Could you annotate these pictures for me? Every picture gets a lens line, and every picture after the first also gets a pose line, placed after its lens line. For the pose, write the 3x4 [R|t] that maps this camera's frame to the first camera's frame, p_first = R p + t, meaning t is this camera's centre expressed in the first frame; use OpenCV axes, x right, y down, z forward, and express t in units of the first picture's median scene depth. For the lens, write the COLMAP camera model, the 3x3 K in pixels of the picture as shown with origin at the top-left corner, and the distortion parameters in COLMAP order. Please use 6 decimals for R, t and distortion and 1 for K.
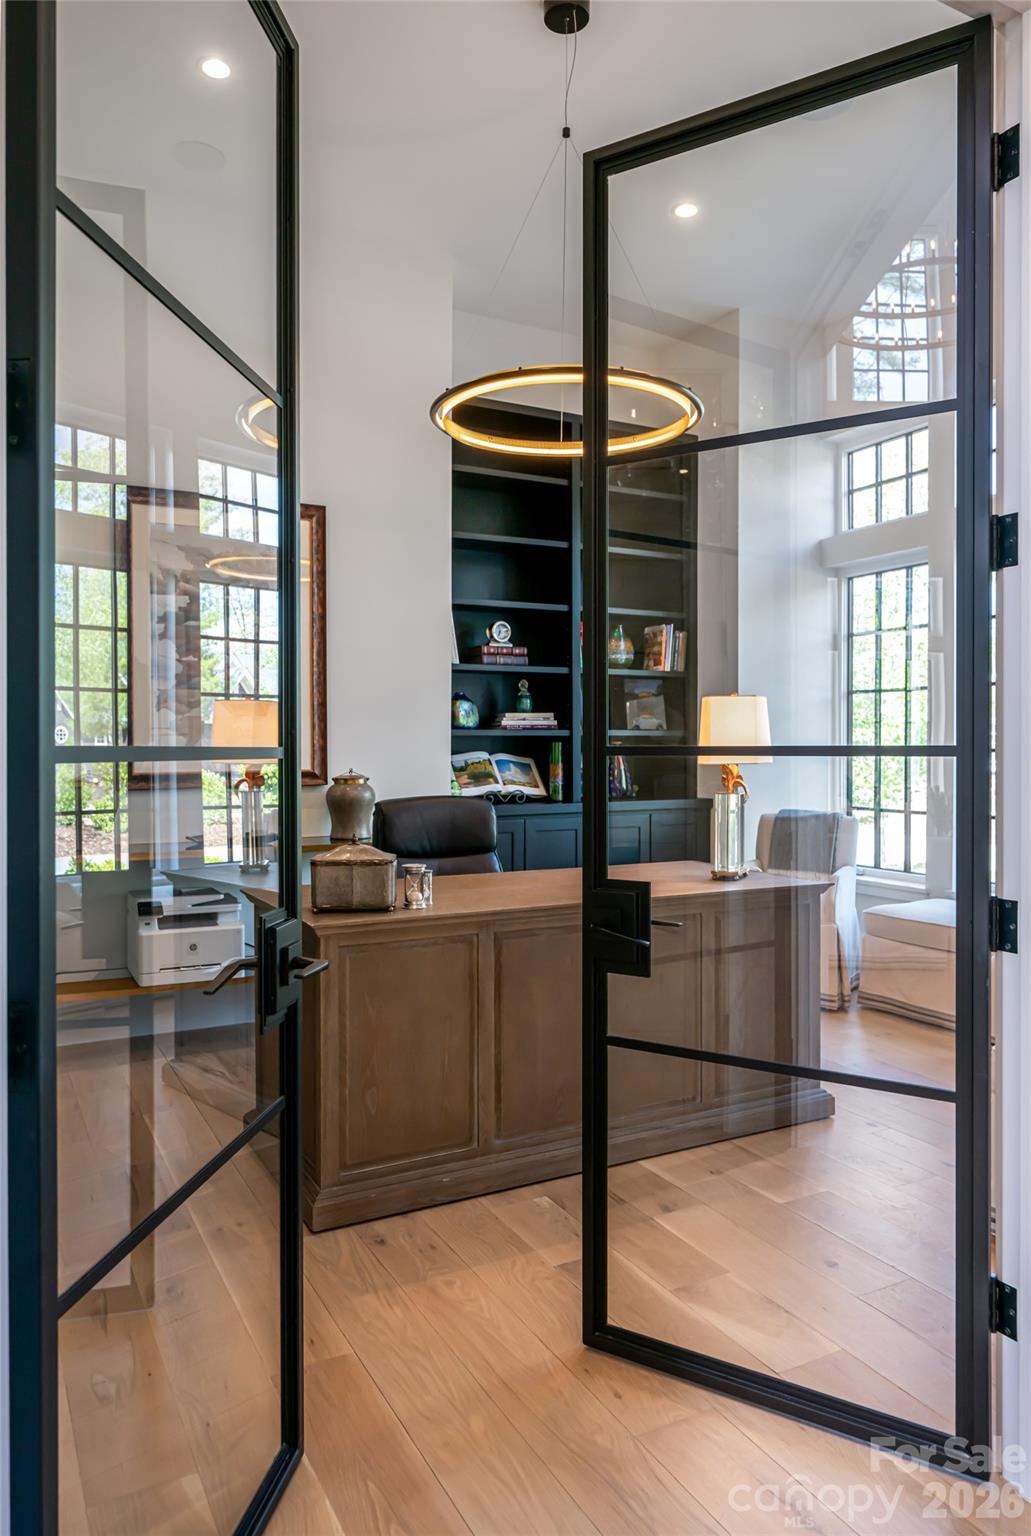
lens RADIAL K [[1060.0, 0, 514.0], [0, 1060.0, 760.9], [0, 0, 1]] dist [-0.003131, -0.000935]
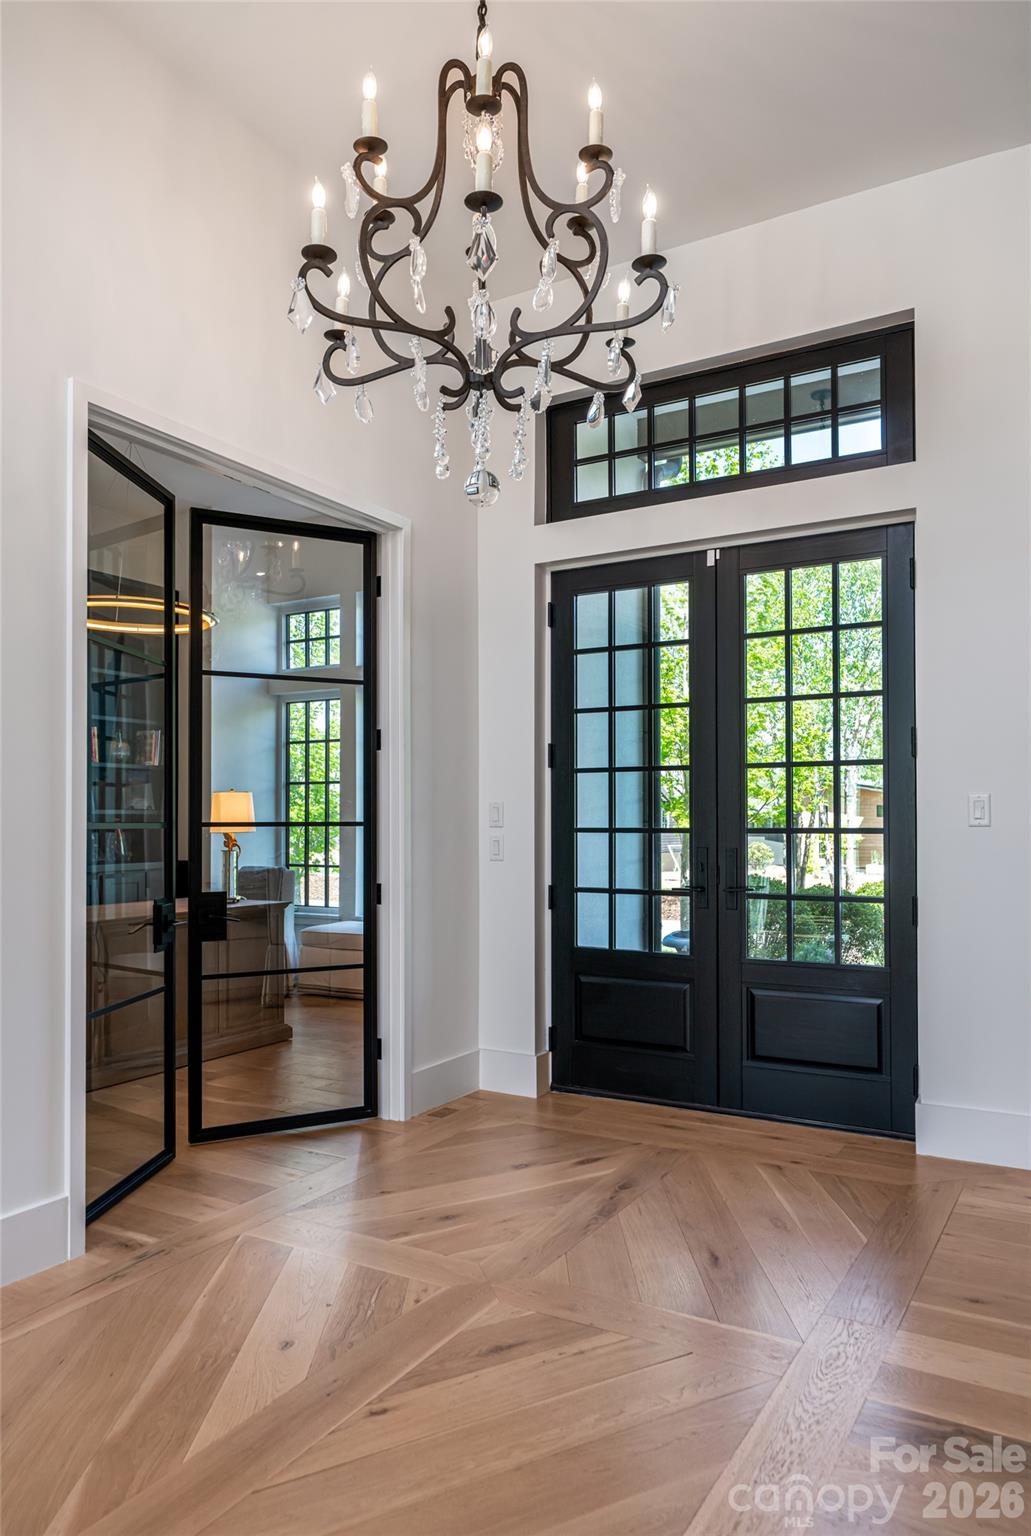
lens RADIAL K [[1060.0, 0, 508.7], [0, 1060.0, 782.5], [0, 0, 1]] dist [-0.003131, -0.000935]
pose [[0.856883, 0.018038, 0.515195, -0.168329], [0.008105, 0.998793, -0.048450, 0.004938], [-0.515447, 0.045691, 0.855702, -0.385293]]
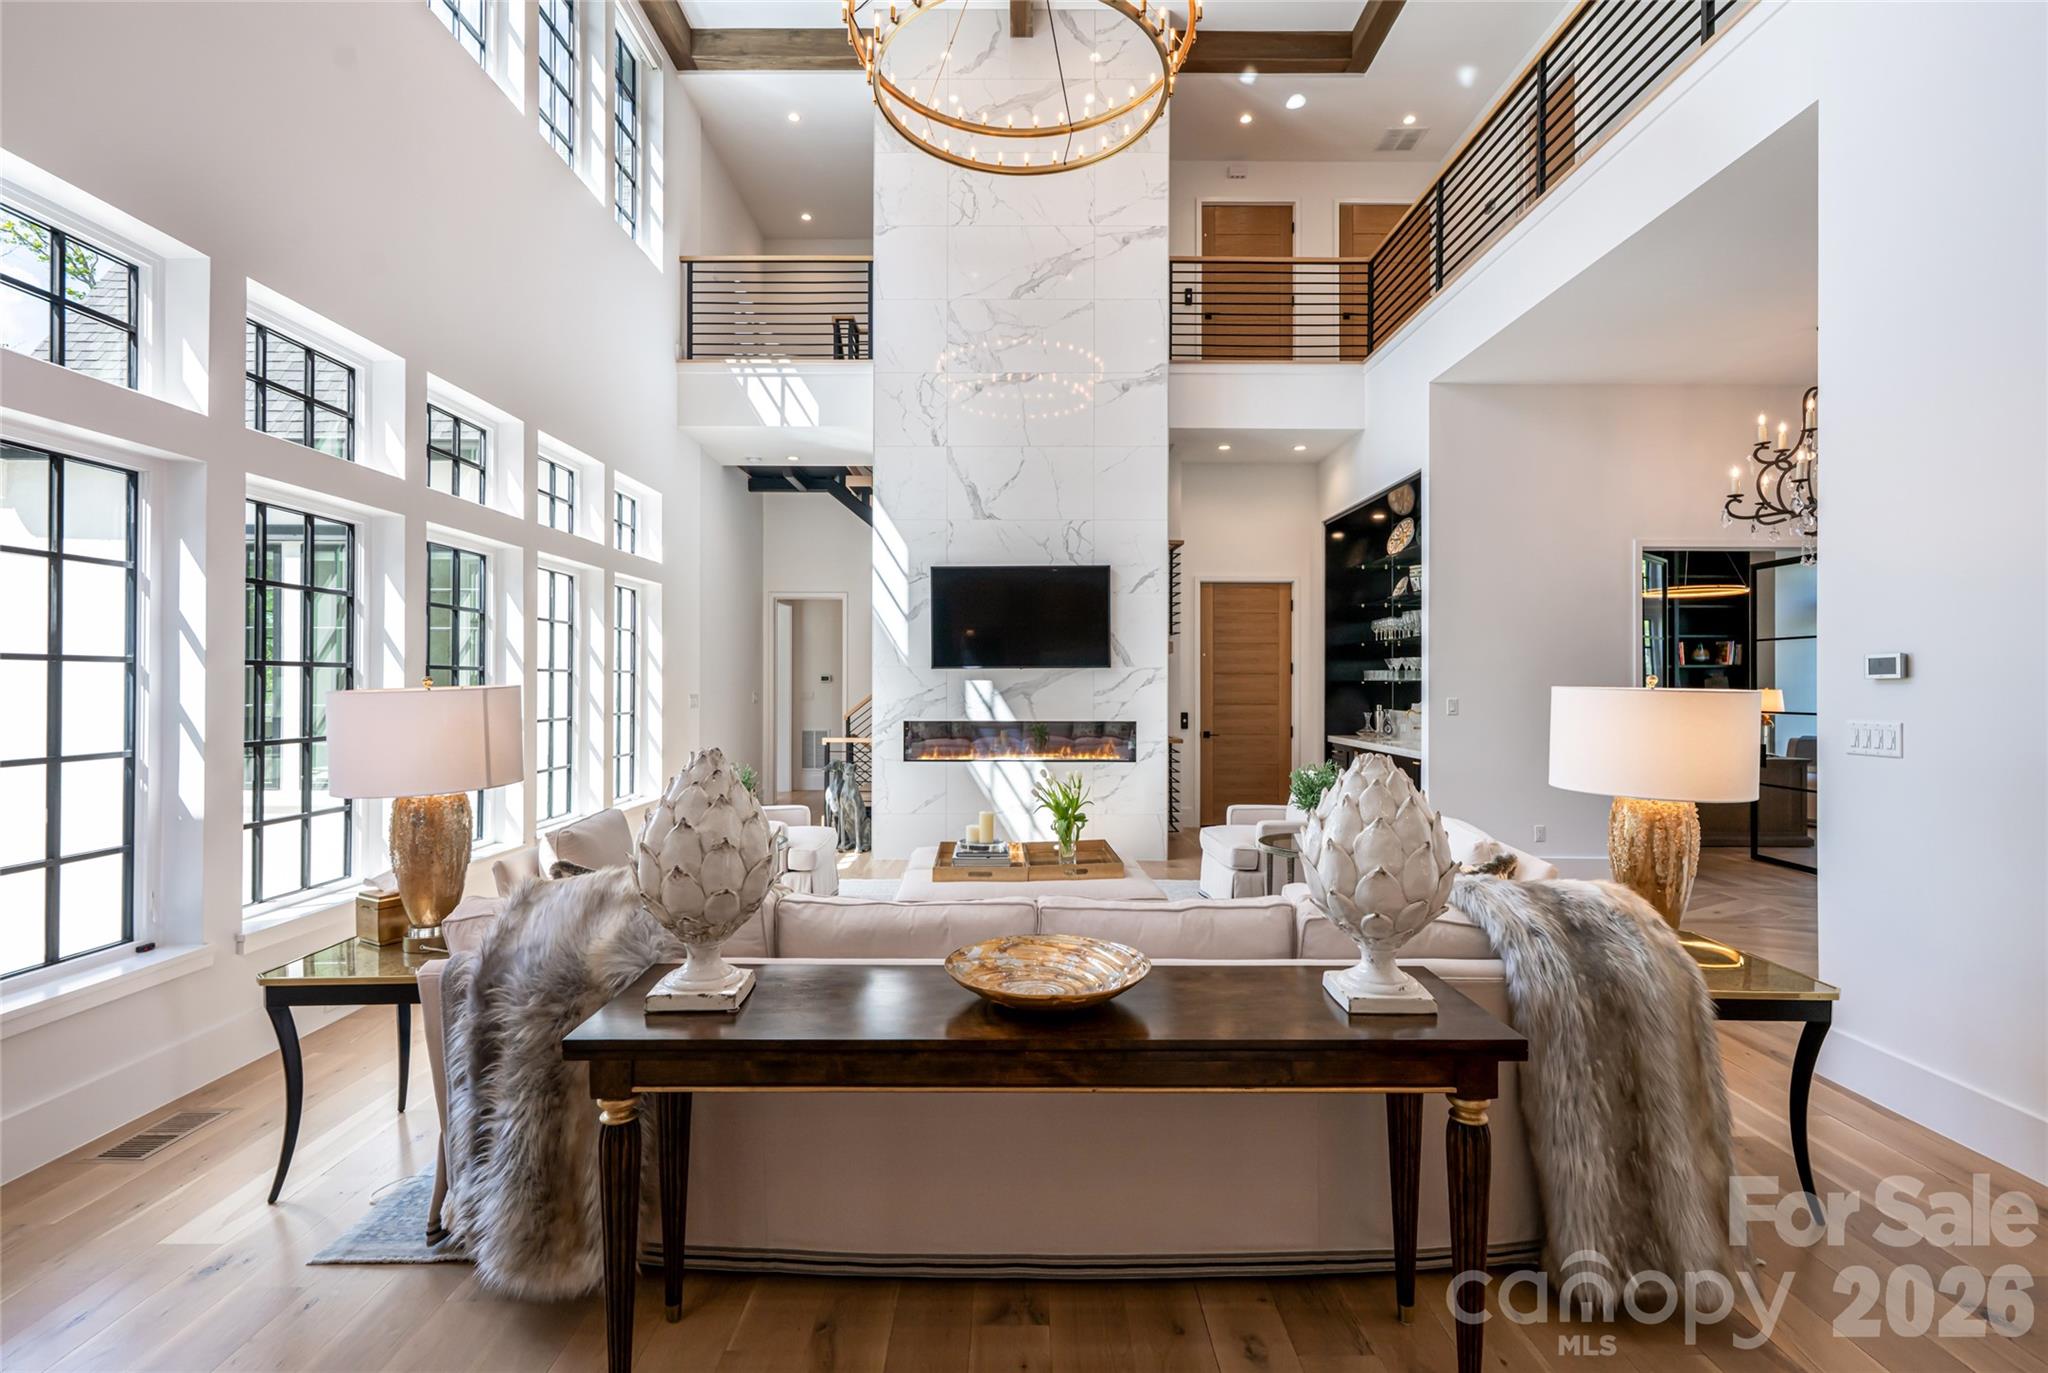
lens RADIAL K [[910.8, 0, 1021.8], [0, 910.8, 689.1], [0, 0, 1]] dist [-0.008566, 0.000760]
pose [[0.879886, 0.008183, -0.475115, -0.218492], [-0.013409, 0.999881, -0.007612, -0.010856], [0.474996, 0.013069, 0.879891, -1.129523]]
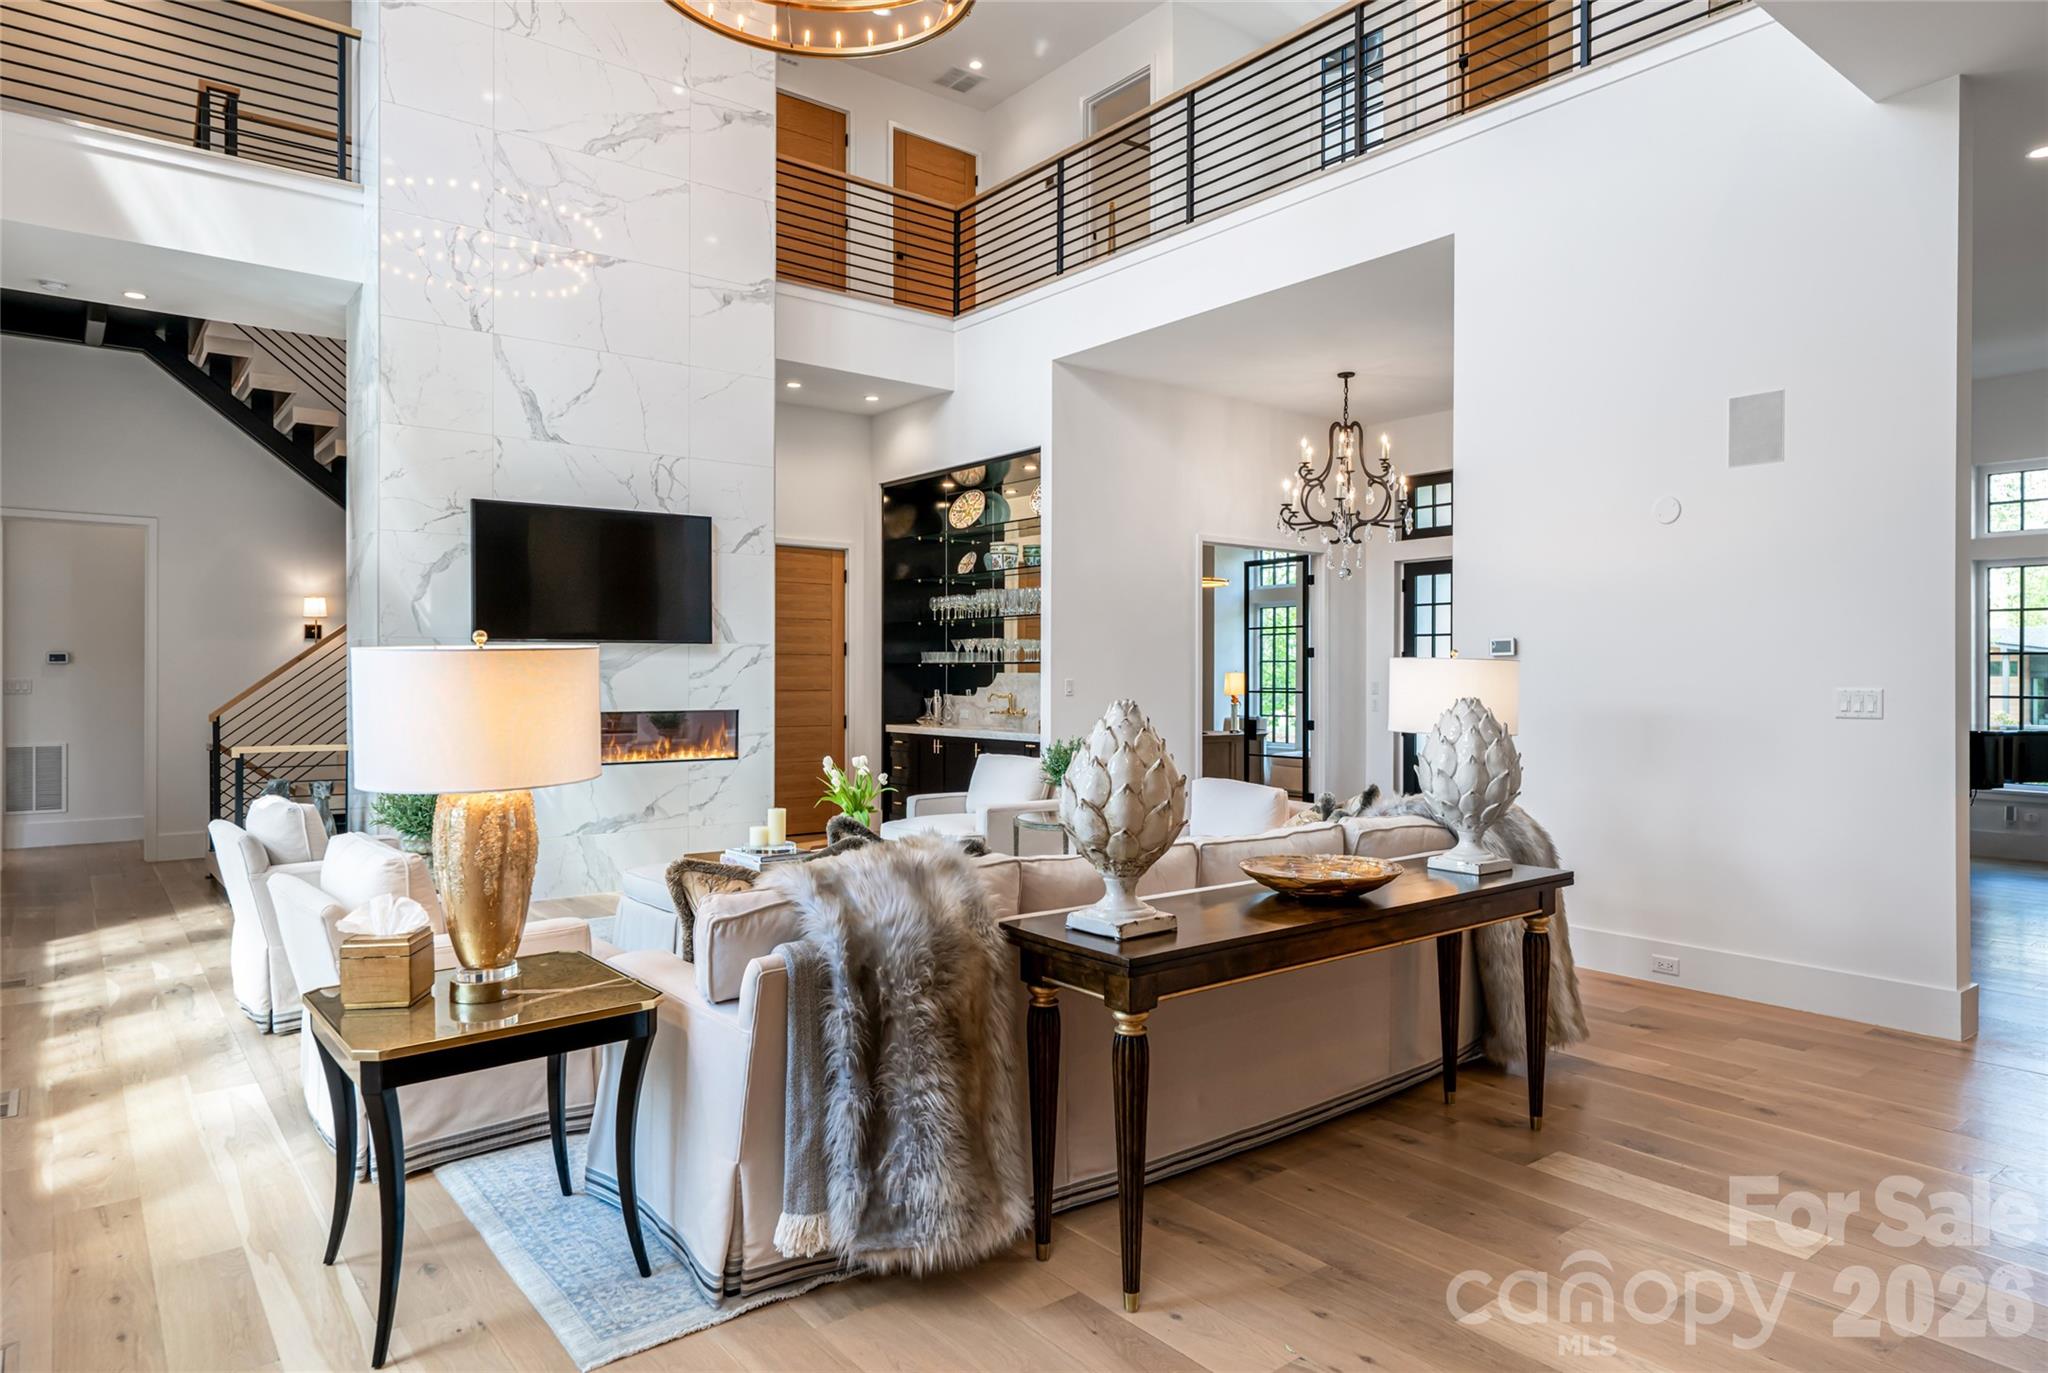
lens RADIAL K [[1208.1, 0, 1043.6], [0, 1208.1, 677.0], [0, 0, 1]] dist [0.006831, -0.005849]
pose [[0.984430, 0.004958, 0.175709, -0.547609], [-0.001882, 0.999842, -0.017667, 0.006777], [-0.175769, 0.017062, 0.984284, -1.334418]]
